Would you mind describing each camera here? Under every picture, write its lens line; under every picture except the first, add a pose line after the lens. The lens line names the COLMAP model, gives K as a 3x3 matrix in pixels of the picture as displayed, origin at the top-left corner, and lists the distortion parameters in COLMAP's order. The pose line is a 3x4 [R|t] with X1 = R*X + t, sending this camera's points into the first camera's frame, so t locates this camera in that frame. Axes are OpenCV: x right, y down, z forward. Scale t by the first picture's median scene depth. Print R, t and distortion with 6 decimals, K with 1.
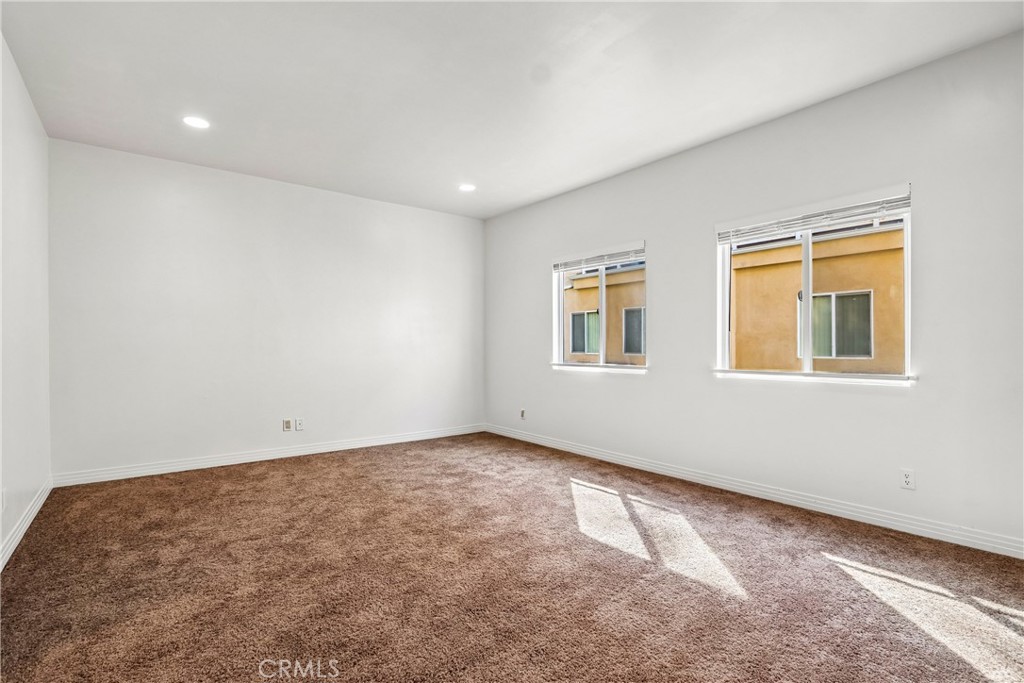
lens RADIAL K [[474.5, 0, 505.7], [0, 474.5, 336.6], [0, 0, 1]] dist [-0.018337, 0.005050]
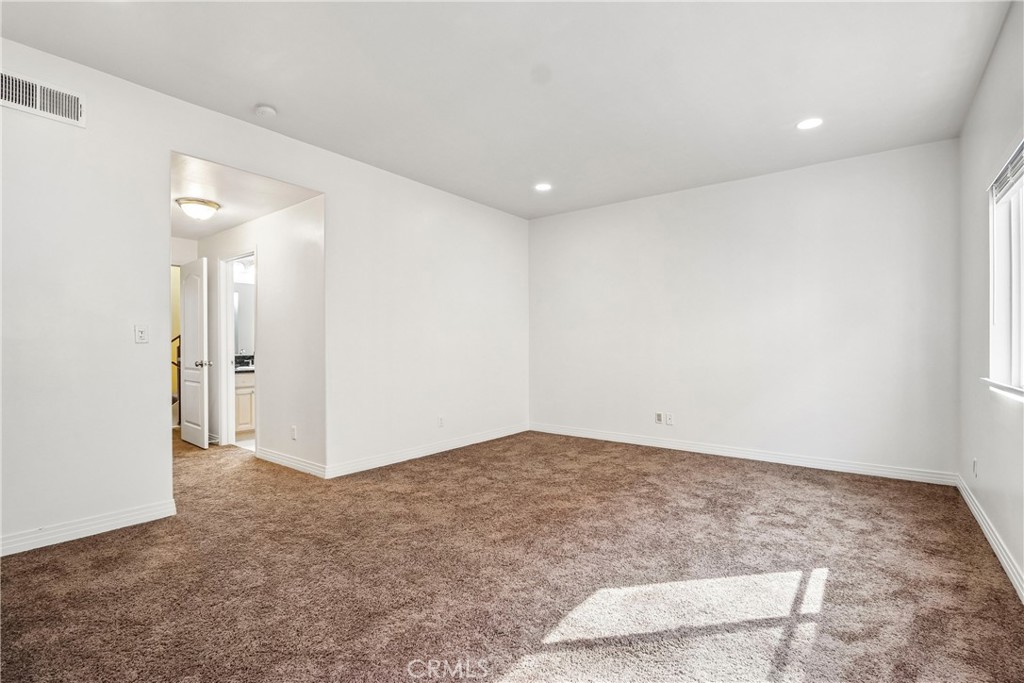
lens RADIAL K [[474.5, 0, 512.1], [0, 474.5, 340.3], [0, 0, 1]] dist [-0.018337, 0.005050]
pose [[0.255577, -0.008801, -0.966749, 0.666059], [0.019938, 0.999794, -0.003831, 0.007536], [0.966583, -0.018296, 0.255700, 0.518653]]
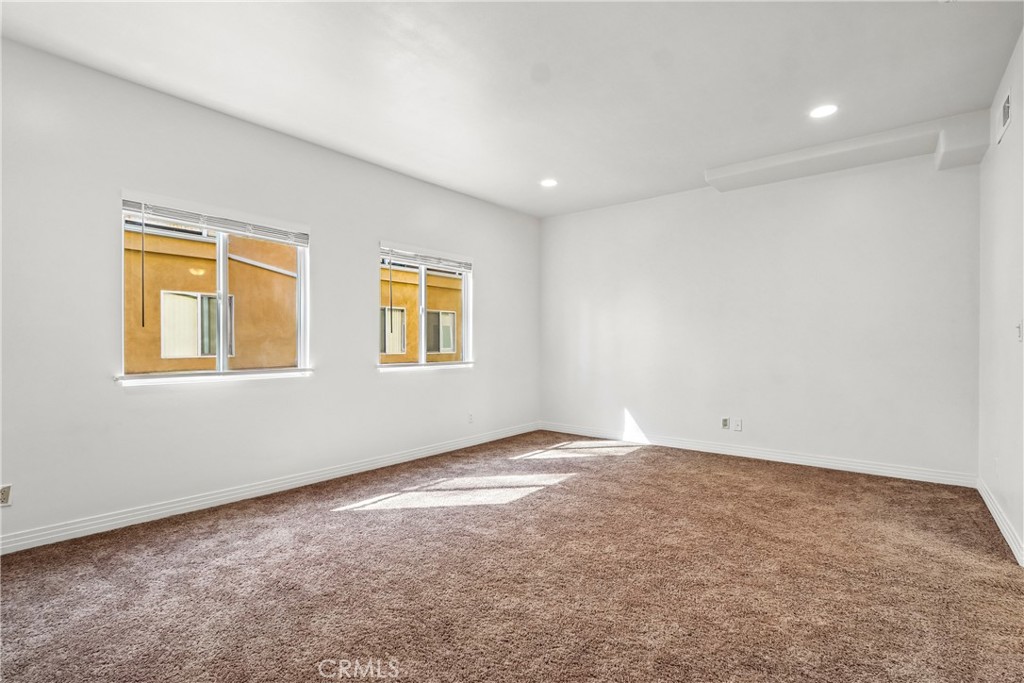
lens RADIAL K [[474.5, 0, 504.7], [0, 474.5, 349.7], [0, 0, 1]] dist [-0.018337, 0.005050]
pose [[-0.210310, -0.007222, 0.977608, -0.755369], [-0.017583, 0.999839, 0.003604, 0.022080], [-0.977477, -0.016431, -0.210403, 0.961353]]
